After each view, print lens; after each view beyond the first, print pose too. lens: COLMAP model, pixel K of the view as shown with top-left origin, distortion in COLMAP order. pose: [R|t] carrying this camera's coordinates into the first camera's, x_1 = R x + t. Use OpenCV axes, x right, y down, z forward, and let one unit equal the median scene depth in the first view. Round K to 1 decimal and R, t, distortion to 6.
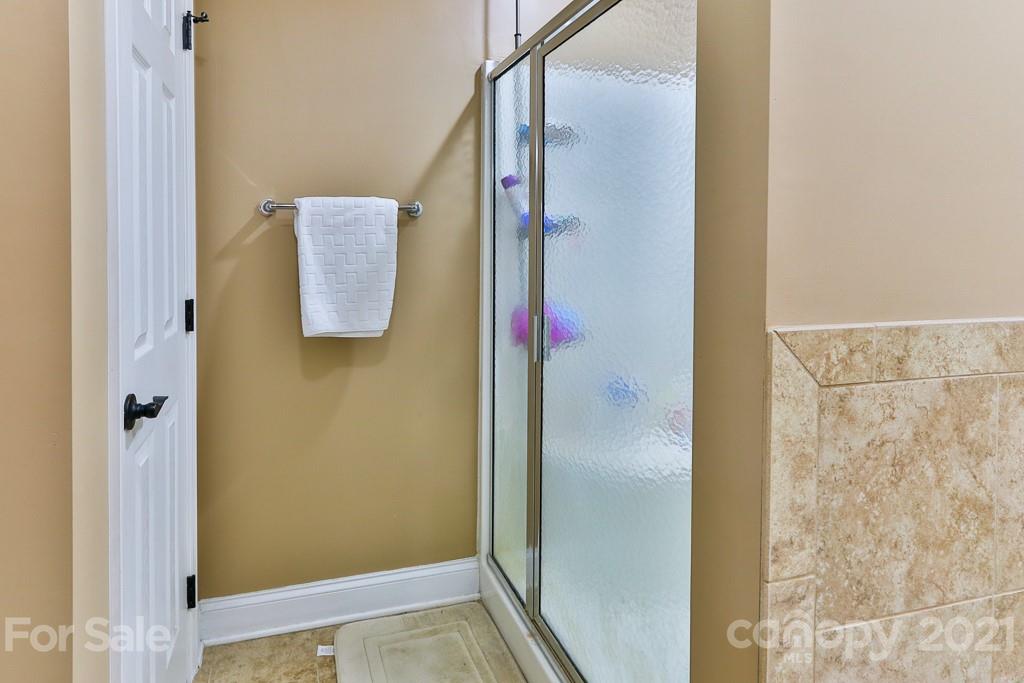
lens RADIAL K [[529.9, 0, 506.0], [0, 529.9, 342.2], [0, 0, 1]] dist [0.003253, 0.000819]
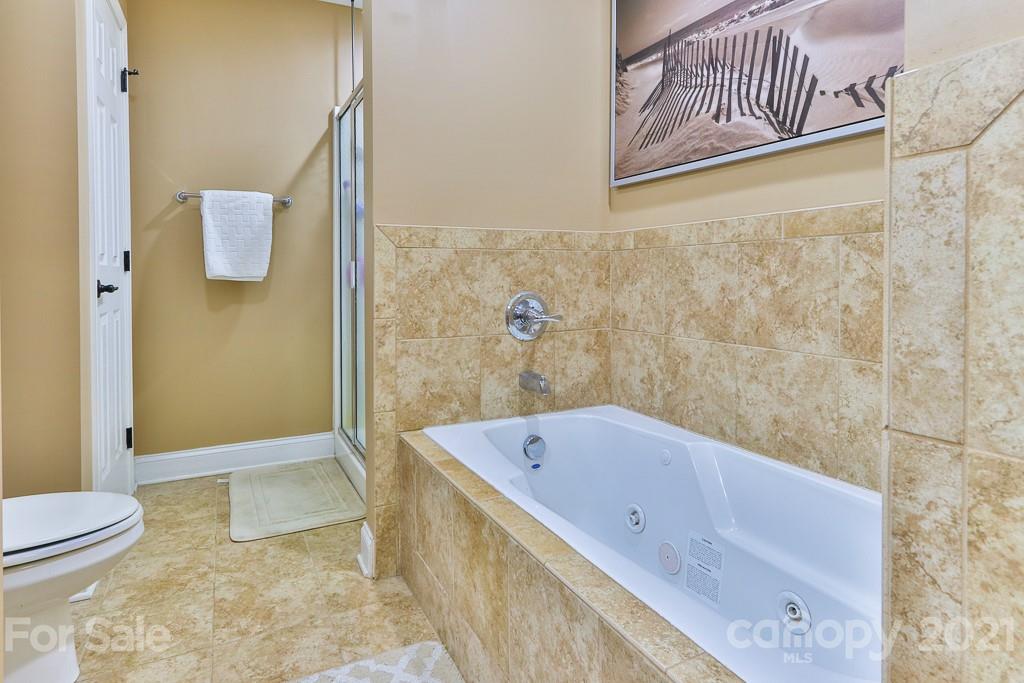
lens RADIAL K [[505.6, 0, 510.9], [0, 505.6, 354.0], [0, 0, 1]] dist [0.004198, 0.000924]
pose [[0.991505, -0.014338, 0.129274, 0.742948], [0.016304, 0.999767, -0.014166, 0.595375], [-0.129040, 0.016153, 0.991508, -1.408474]]
